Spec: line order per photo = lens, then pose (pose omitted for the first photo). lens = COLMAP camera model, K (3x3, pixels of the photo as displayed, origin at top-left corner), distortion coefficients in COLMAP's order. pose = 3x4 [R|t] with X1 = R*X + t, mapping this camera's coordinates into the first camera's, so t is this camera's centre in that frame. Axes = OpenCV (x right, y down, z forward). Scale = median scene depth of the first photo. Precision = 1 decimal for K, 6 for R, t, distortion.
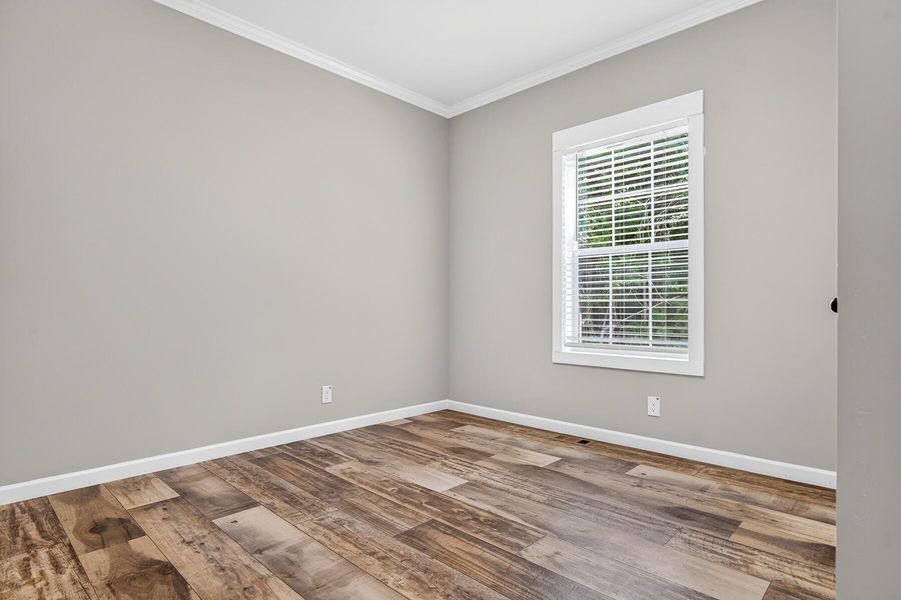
lens RADIAL K [[485.9, 0, 453.2], [0, 485.9, 302.4], [0, 0, 1]] dist [-0.003267, -0.000451]
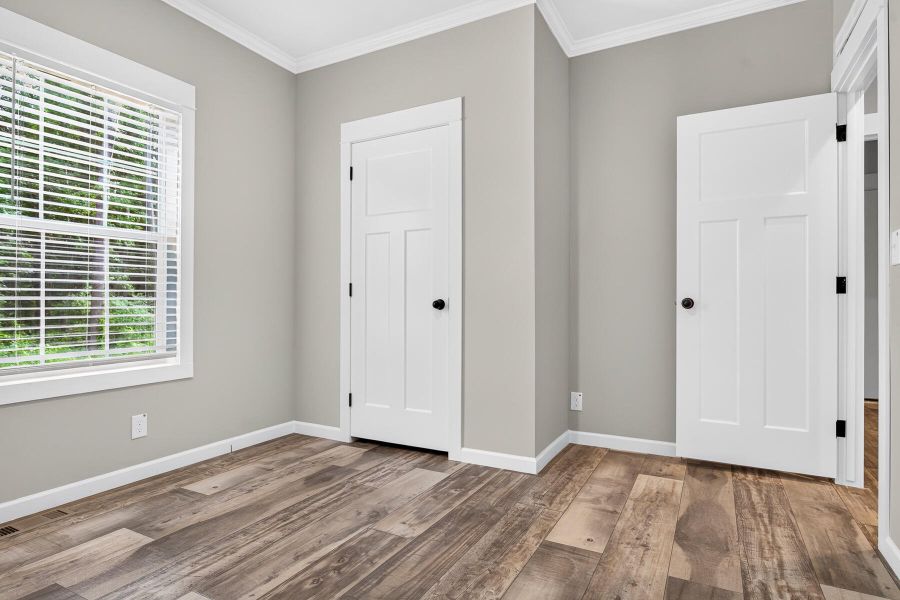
lens RADIAL K [[485.3, 0, 452.7], [0, 485.3, 302.4], [0, 0, 1]] dist [-0.003267, -0.000451]
pose [[-0.268412, 0.004725, 0.963293, -0.642964], [-0.004520, 0.999971, -0.006164, 0.004543], [-0.963294, -0.006009, -0.268383, 0.842118]]
